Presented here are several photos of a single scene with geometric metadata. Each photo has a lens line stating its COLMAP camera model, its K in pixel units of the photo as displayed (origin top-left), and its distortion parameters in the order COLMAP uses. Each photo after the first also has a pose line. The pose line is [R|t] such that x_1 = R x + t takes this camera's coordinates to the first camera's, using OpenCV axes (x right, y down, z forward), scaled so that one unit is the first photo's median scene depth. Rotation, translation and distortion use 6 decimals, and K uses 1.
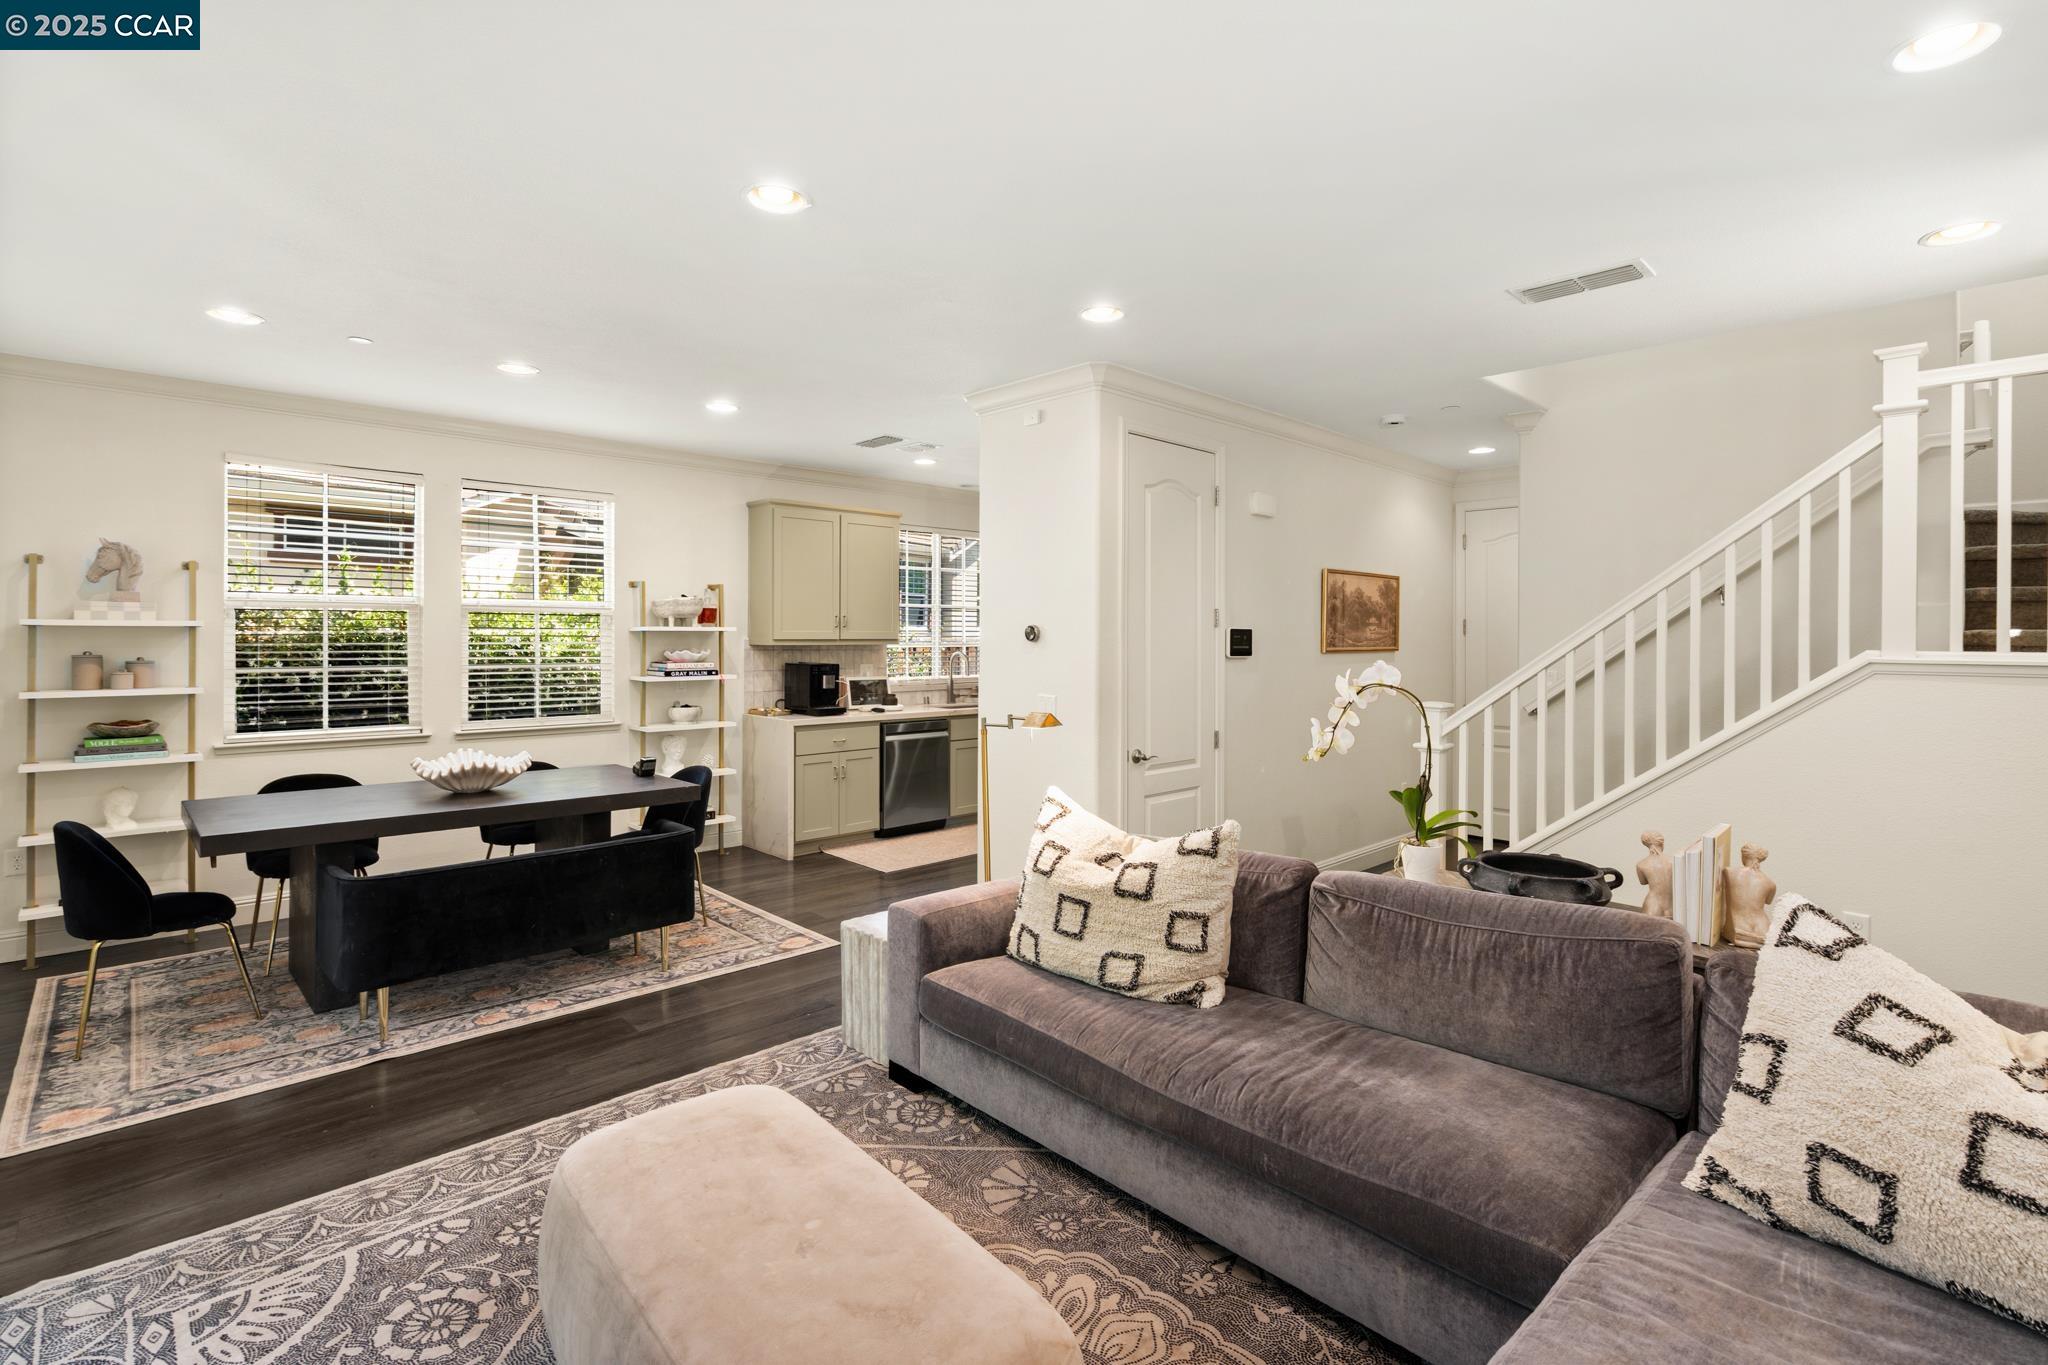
lens RADIAL K [[935.0, 0, 1019.0], [0, 935.0, 639.0], [0, 0, 1]] dist [-0.001802, 0.000475]
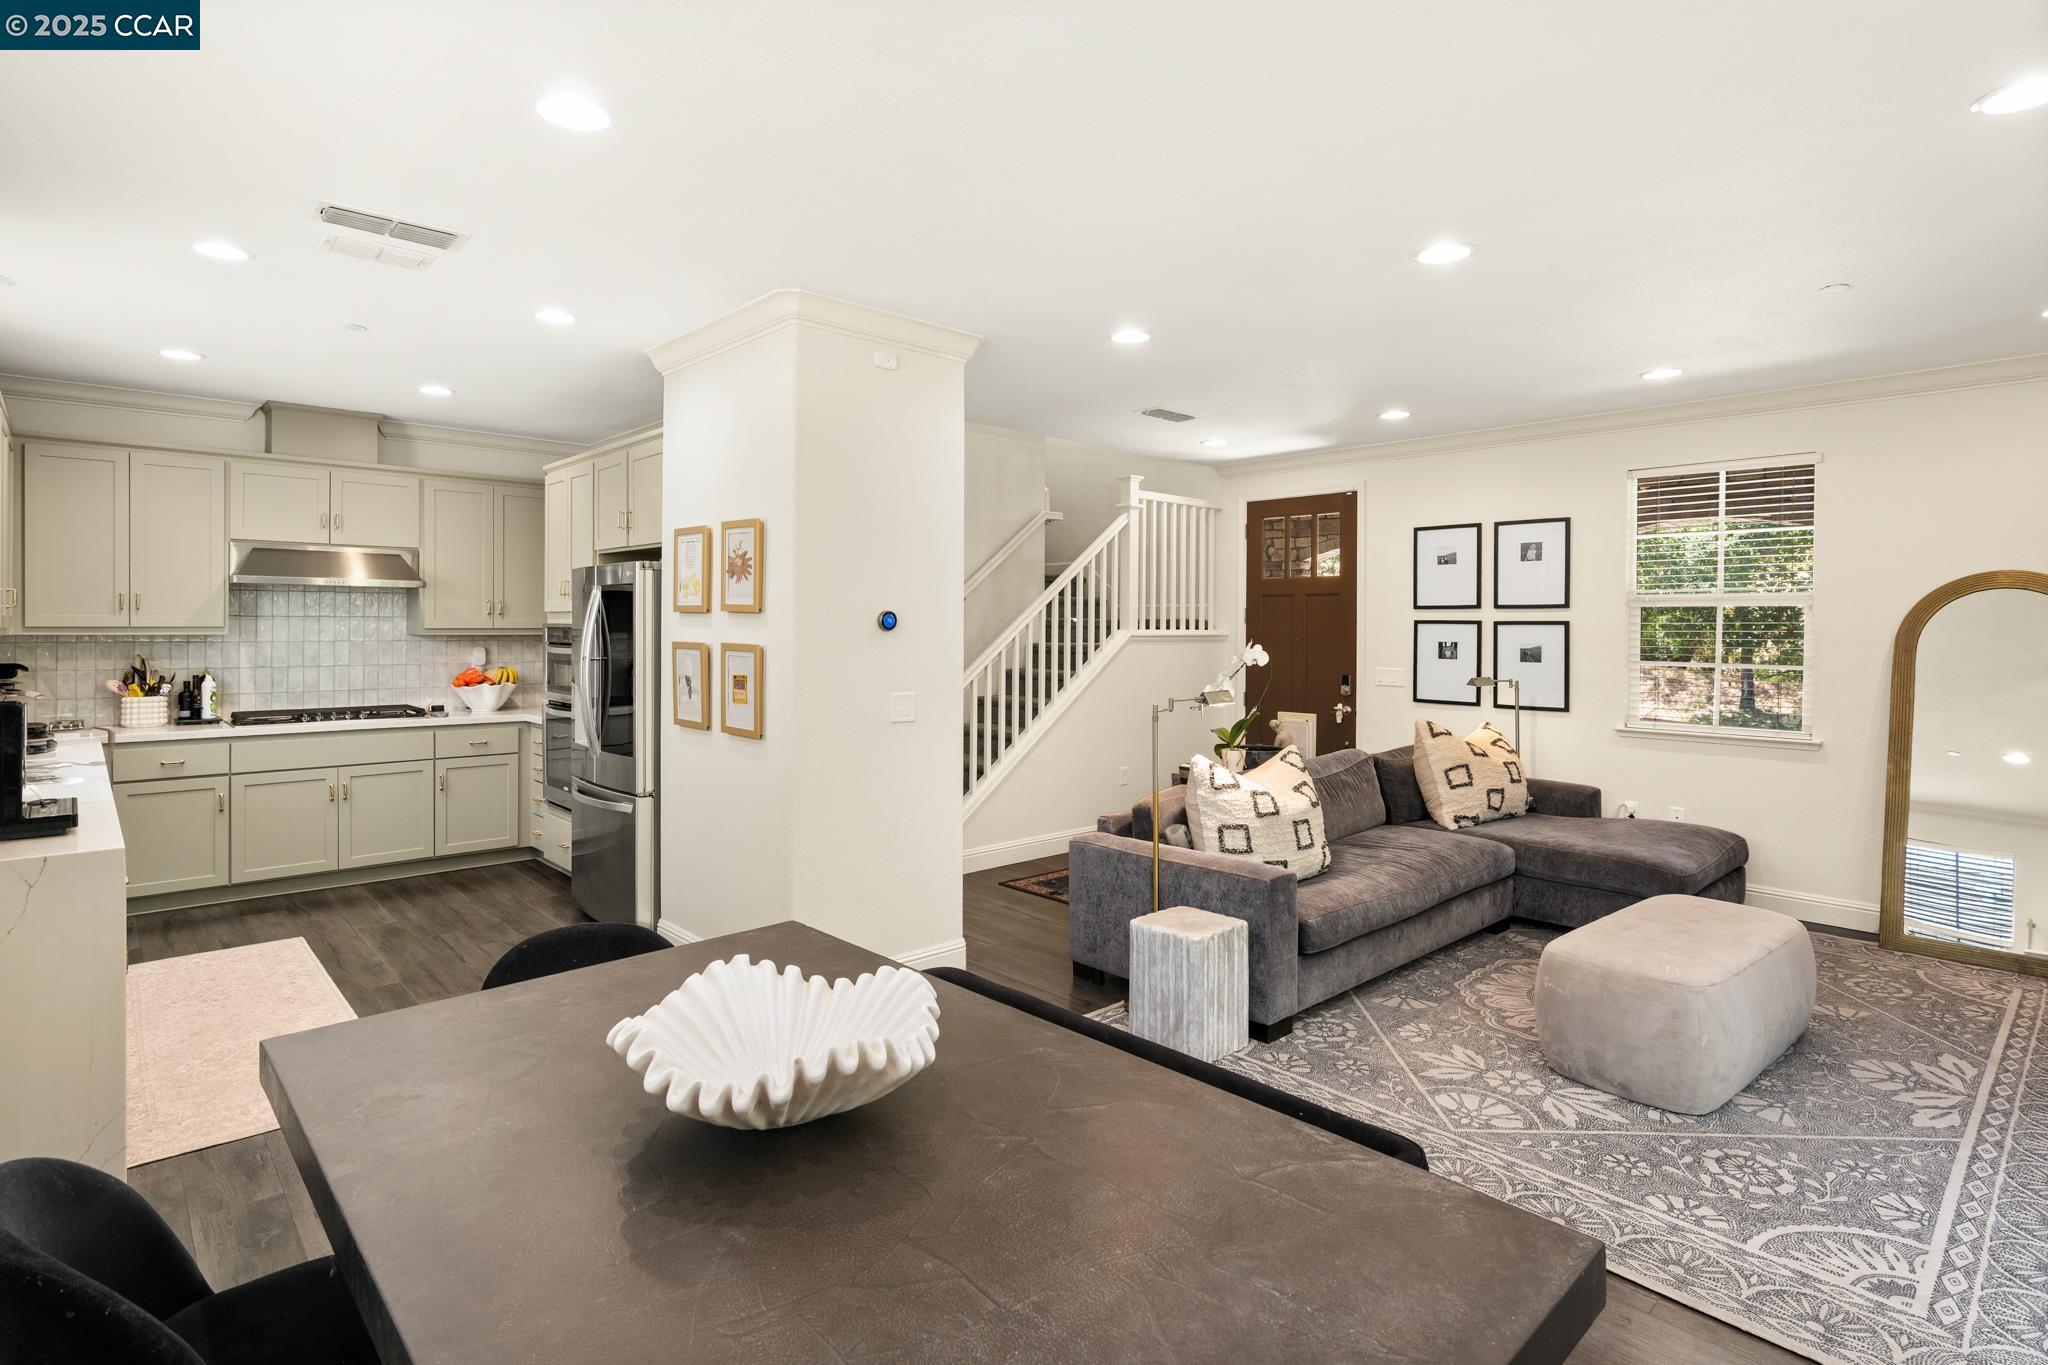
lens RADIAL K [[1023.1, 0, 1029.9], [0, 1023.1, 632.8], [0, 0, 1]] dist [0.003392, -0.000184]
pose [[0.018200, -0.013382, 0.999745, -0.965276], [-0.000510, 0.999910, 0.013394, -0.007958], [-0.999834, -0.000753, 0.018191, 0.930053]]
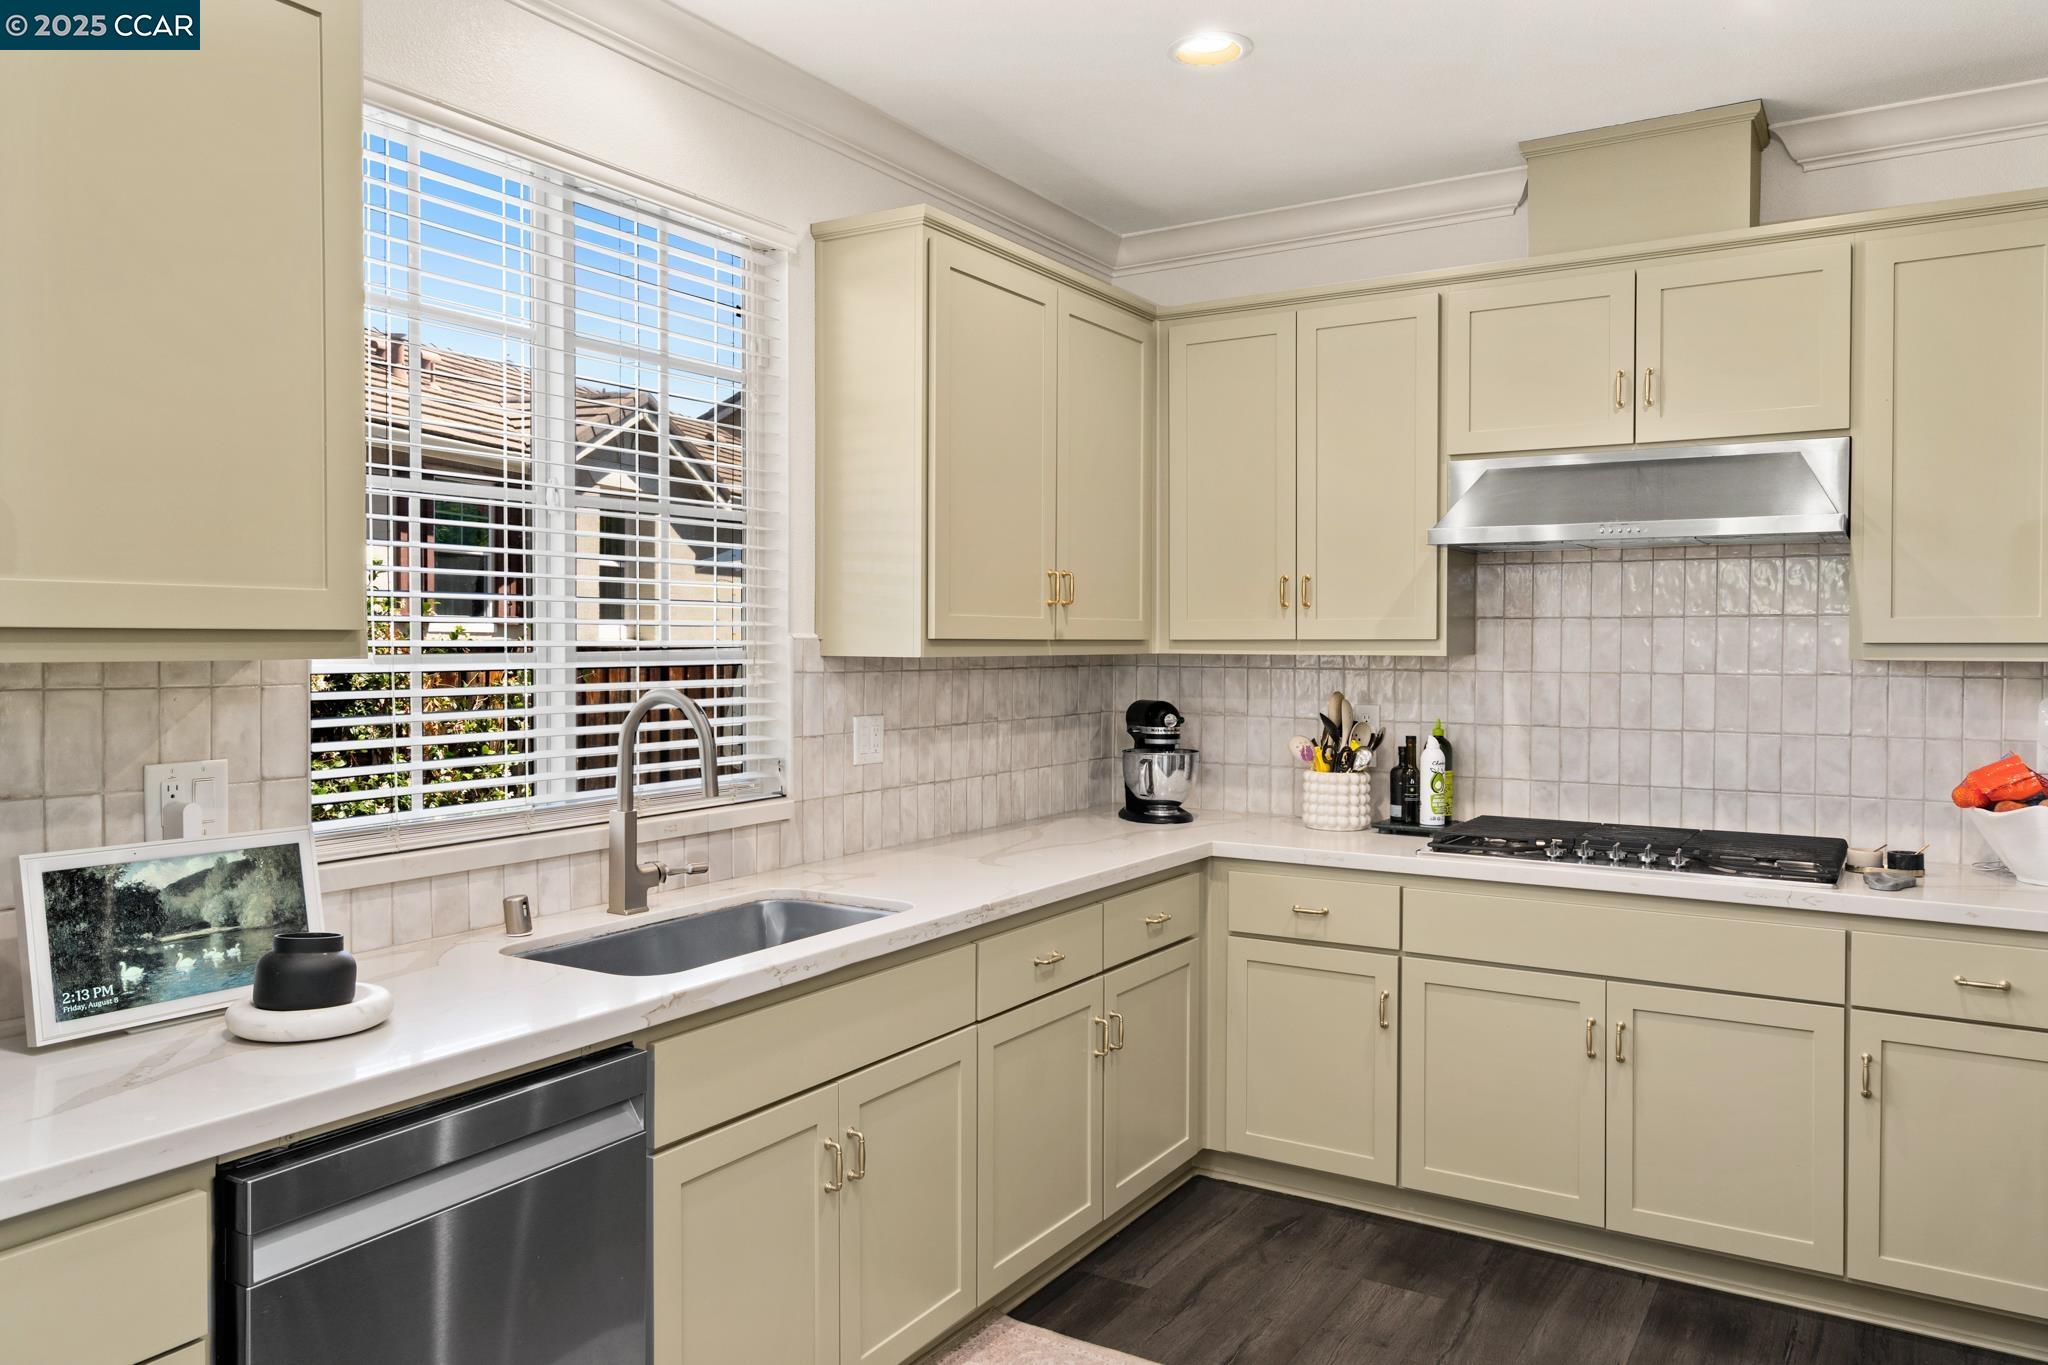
lens RADIAL K [[1440.5, 0, 1013.0], [0, 1440.5, 671.4], [0, 0, 1]] dist [0.005292, 0.001215]
pose [[0.969852, -0.007339, 0.243586, -0.126072], [0.003436, 0.999859, 0.016444, 0.007075], [-0.243672, -0.015112, 0.969740, 1.192577]]
